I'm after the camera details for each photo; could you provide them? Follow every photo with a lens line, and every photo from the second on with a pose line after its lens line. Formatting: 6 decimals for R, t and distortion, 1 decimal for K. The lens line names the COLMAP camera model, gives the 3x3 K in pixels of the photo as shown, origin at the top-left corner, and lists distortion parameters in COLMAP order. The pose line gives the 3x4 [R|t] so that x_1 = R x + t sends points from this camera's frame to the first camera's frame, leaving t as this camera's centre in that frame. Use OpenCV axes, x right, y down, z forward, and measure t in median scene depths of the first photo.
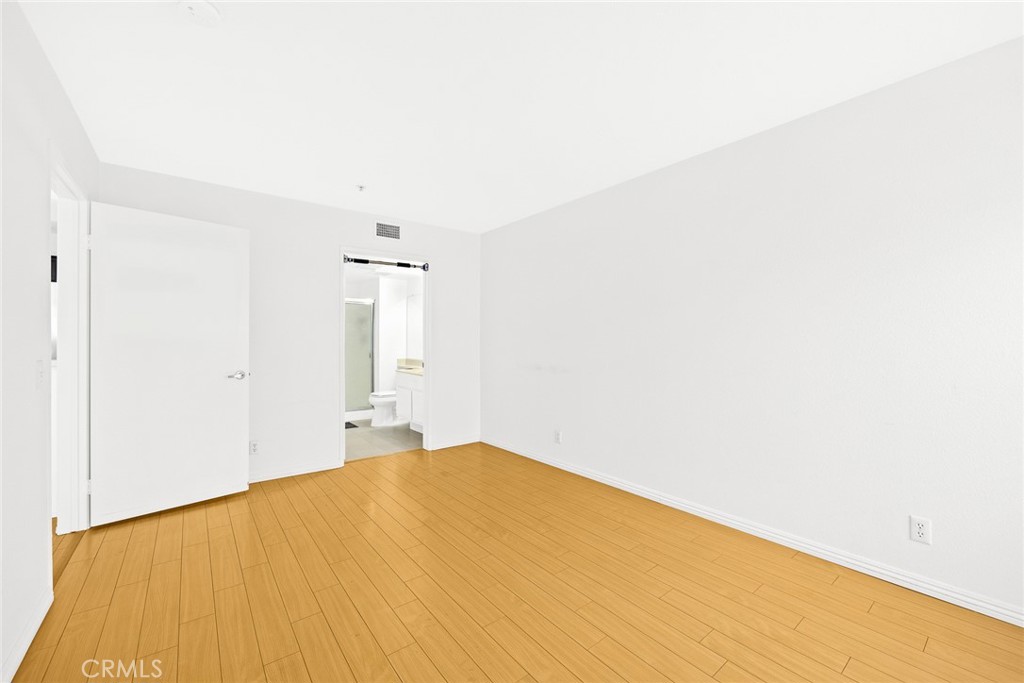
lens RADIAL K [[417.4, 0, 517.9], [0, 417.4, 342.9], [0, 0, 1]] dist [-0.007628, 0.000045]
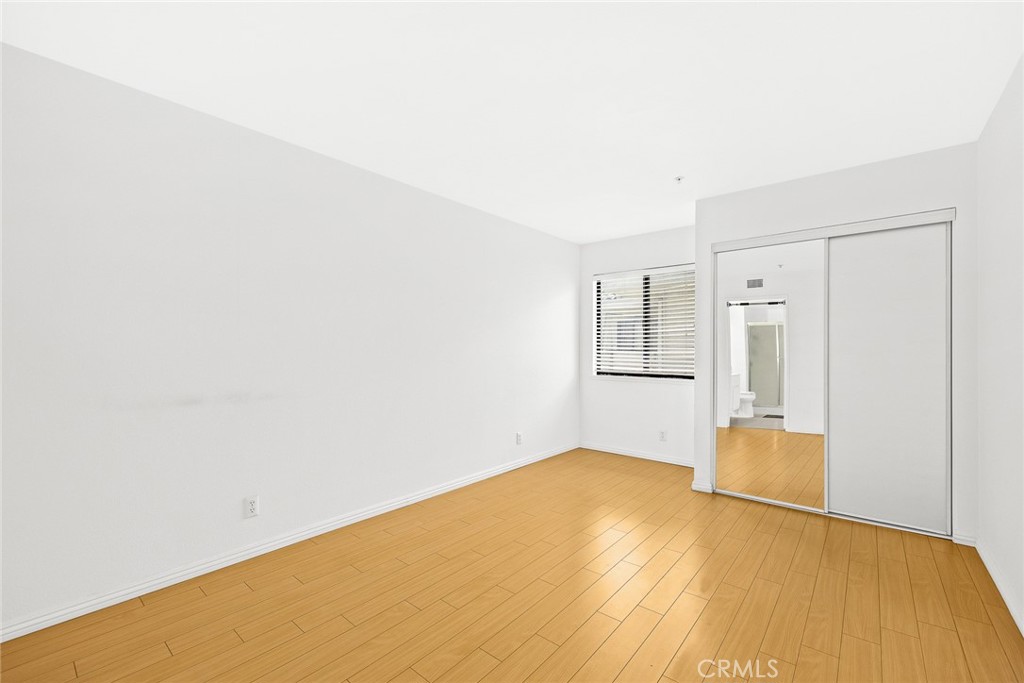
lens RADIAL K [[417.4, 0, 517.9], [0, 417.4, 342.9], [0, 0, 1]] dist [-0.007628, 0.000045]
pose [[-0.197616, 0.014009, 0.980179, -1.033361], [0.008842, 0.999883, -0.012508, -0.011285], [-0.980240, 0.006195, -0.197716, 1.293882]]
